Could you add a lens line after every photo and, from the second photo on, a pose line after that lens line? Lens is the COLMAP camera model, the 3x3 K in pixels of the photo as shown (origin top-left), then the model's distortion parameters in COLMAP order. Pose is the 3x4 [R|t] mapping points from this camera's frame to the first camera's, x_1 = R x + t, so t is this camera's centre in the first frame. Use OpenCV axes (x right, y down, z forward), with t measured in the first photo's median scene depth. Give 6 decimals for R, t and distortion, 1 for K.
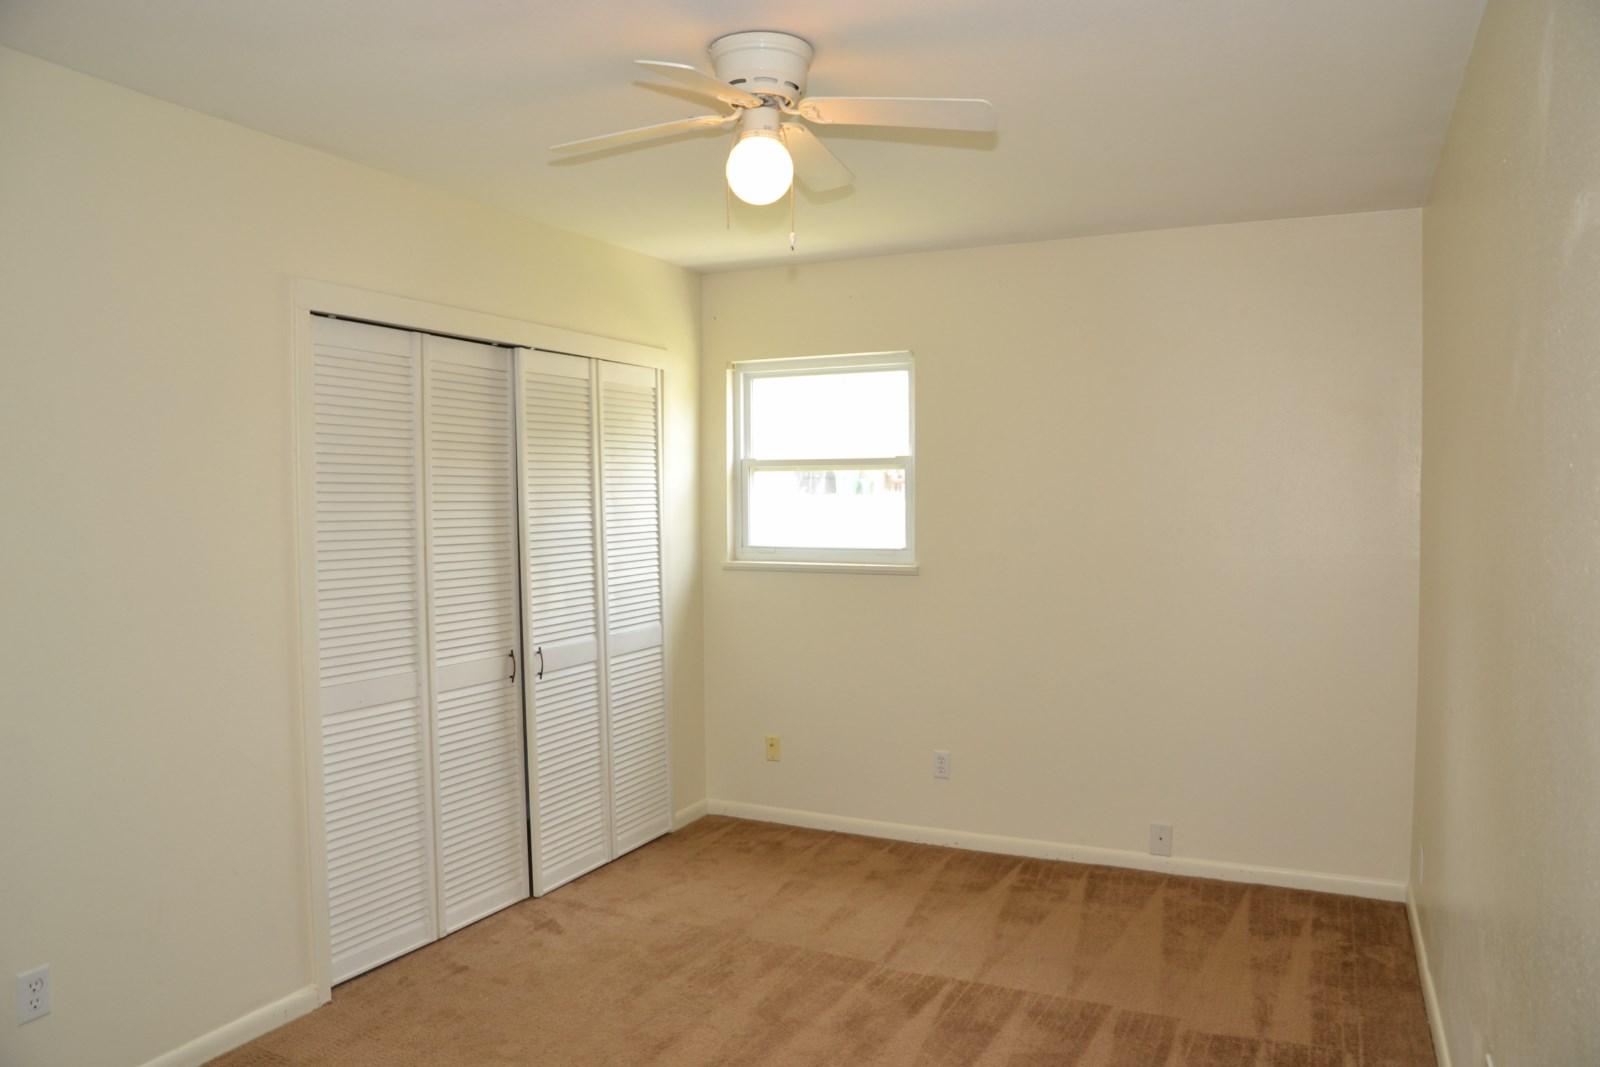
lens RADIAL K [[1127.5, 0, 800.0], [0, 1127.5, 533.5], [0, 0, 1]] dist [-0.124424, 0.081478]
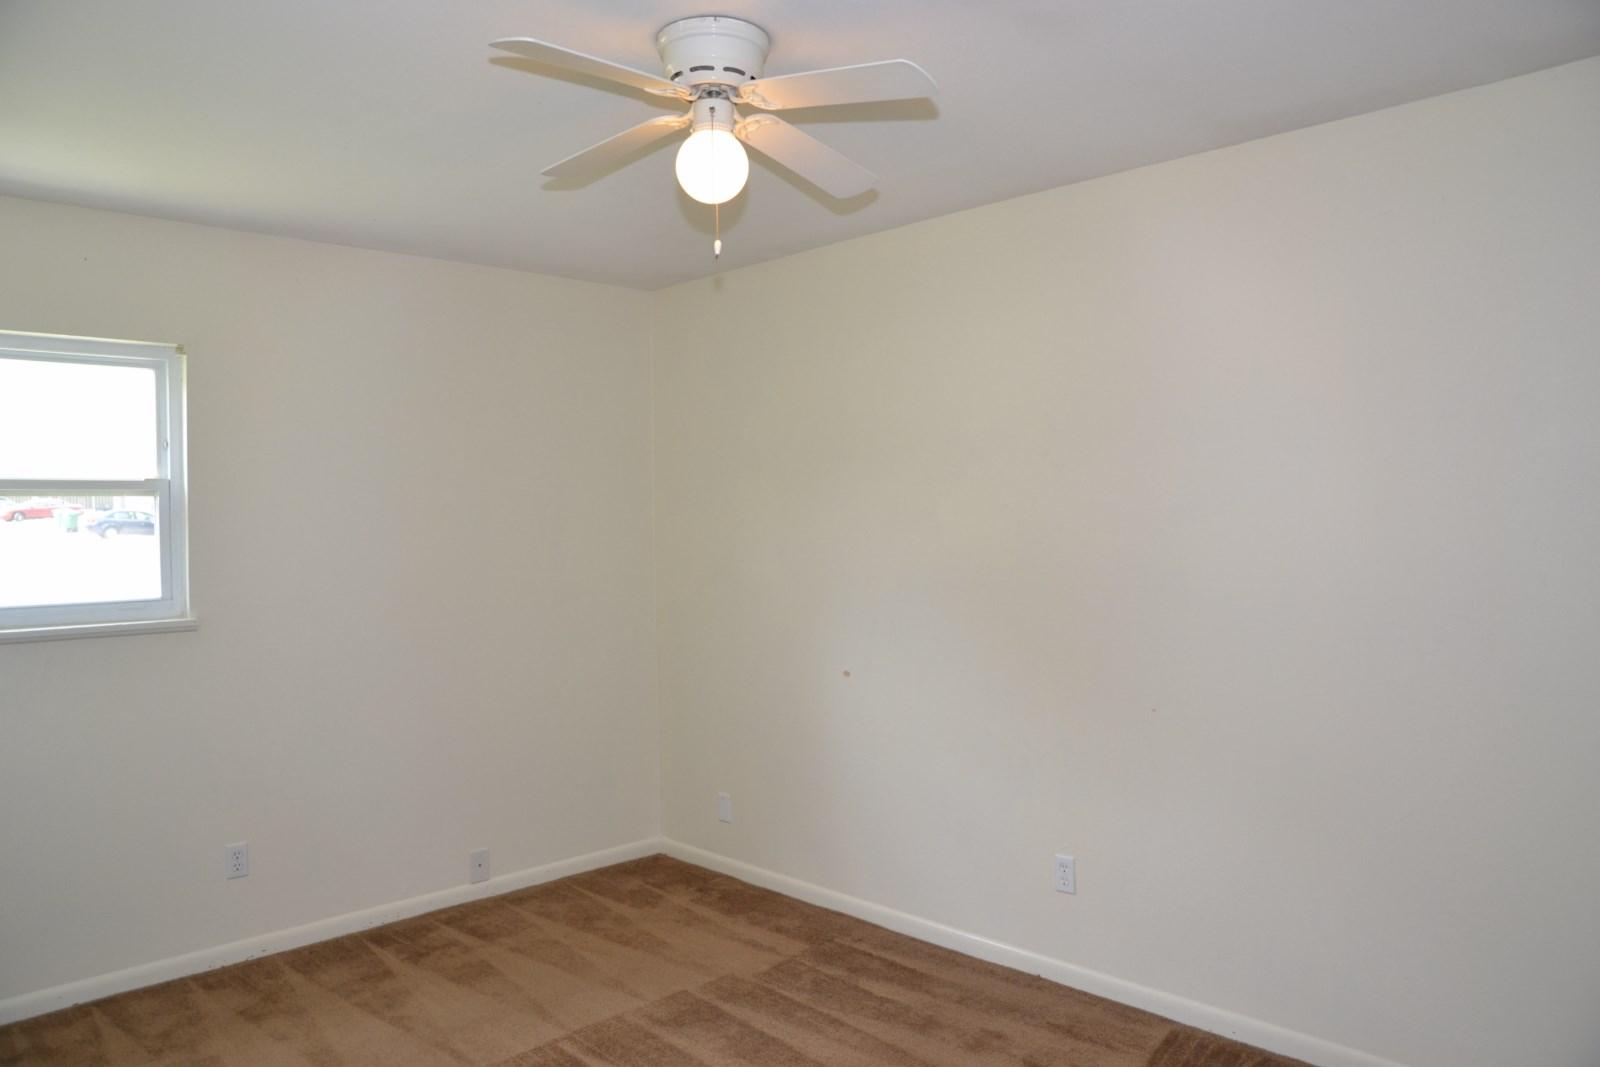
lens RADIAL K [[1127.5, 0, 800.0], [0, 1127.5, 533.5], [0, 0, 1]] dist [-0.124424, 0.081478]
pose [[0.340521, -0.016245, 0.940097, -0.541054], [0.051237, 0.998686, -0.001302, -0.009179], [-0.938840, 0.048611, 0.340905, 0.388764]]
